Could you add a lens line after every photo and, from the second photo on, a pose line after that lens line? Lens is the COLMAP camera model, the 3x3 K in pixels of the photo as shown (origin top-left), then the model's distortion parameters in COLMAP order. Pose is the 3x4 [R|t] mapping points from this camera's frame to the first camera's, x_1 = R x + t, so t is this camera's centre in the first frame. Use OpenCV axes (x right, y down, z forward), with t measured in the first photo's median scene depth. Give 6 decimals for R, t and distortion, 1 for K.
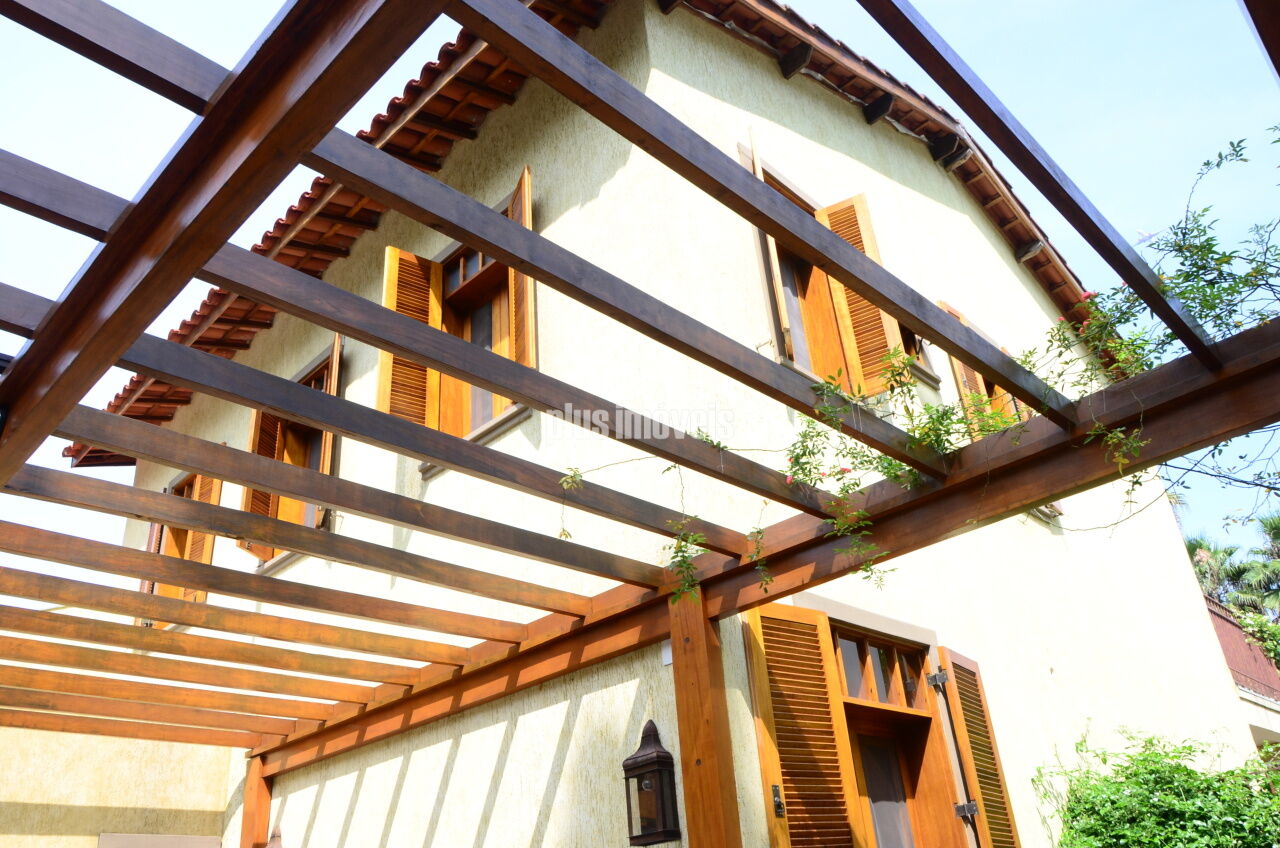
lens RADIAL K [[970.3, 0, 640.0], [0, 970.3, 424.0], [0, 0, 1]] dist [-0.061986, 0.005141]
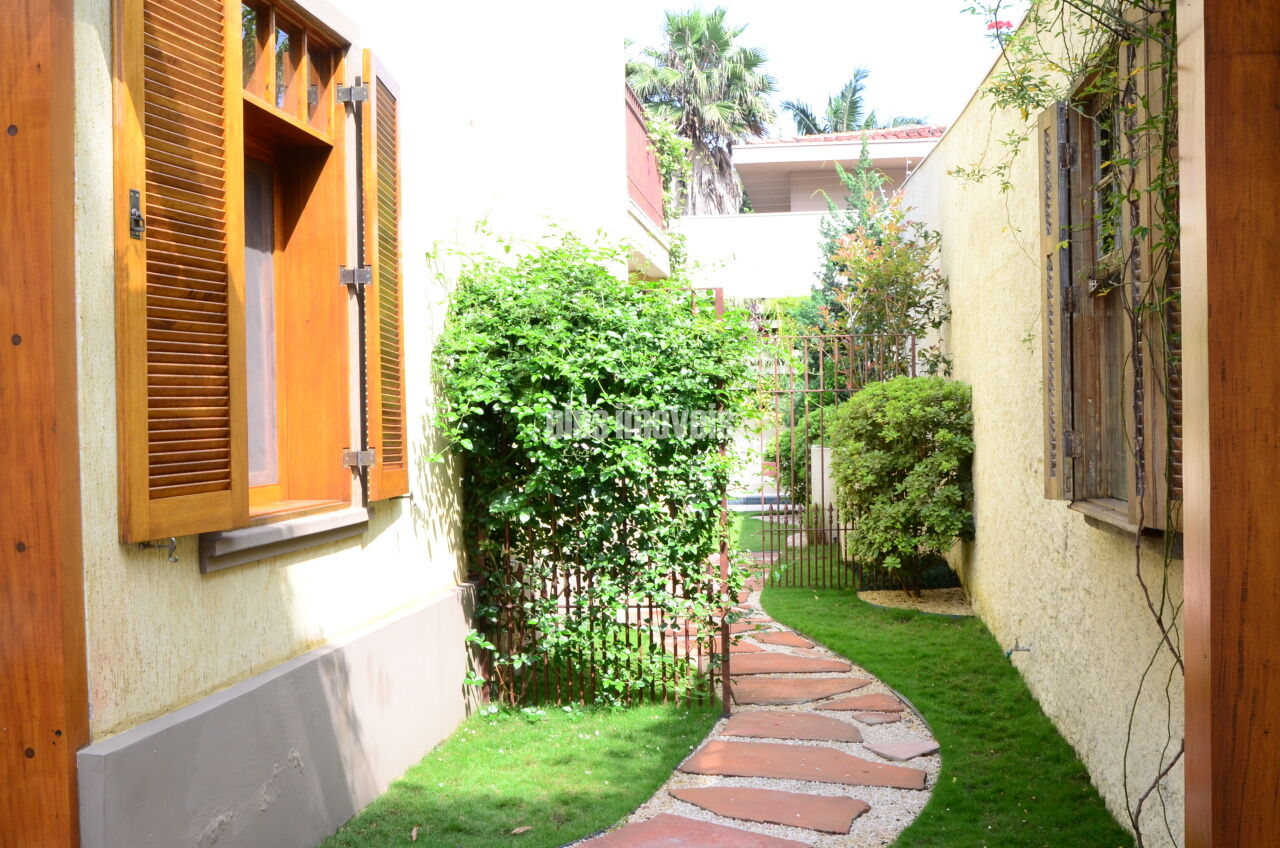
lens RADIAL K [[1333.8, 0, 640.0], [0, 1333.8, 424.0], [0, 0, 1]] dist [-0.004797, -0.002371]
pose [[0.802964, 0.064751, 0.592499, -0.094754], [-0.330584, 0.875544, 0.352329, 0.084917], [-0.495946, -0.478779, 0.724437, 0.116310]]
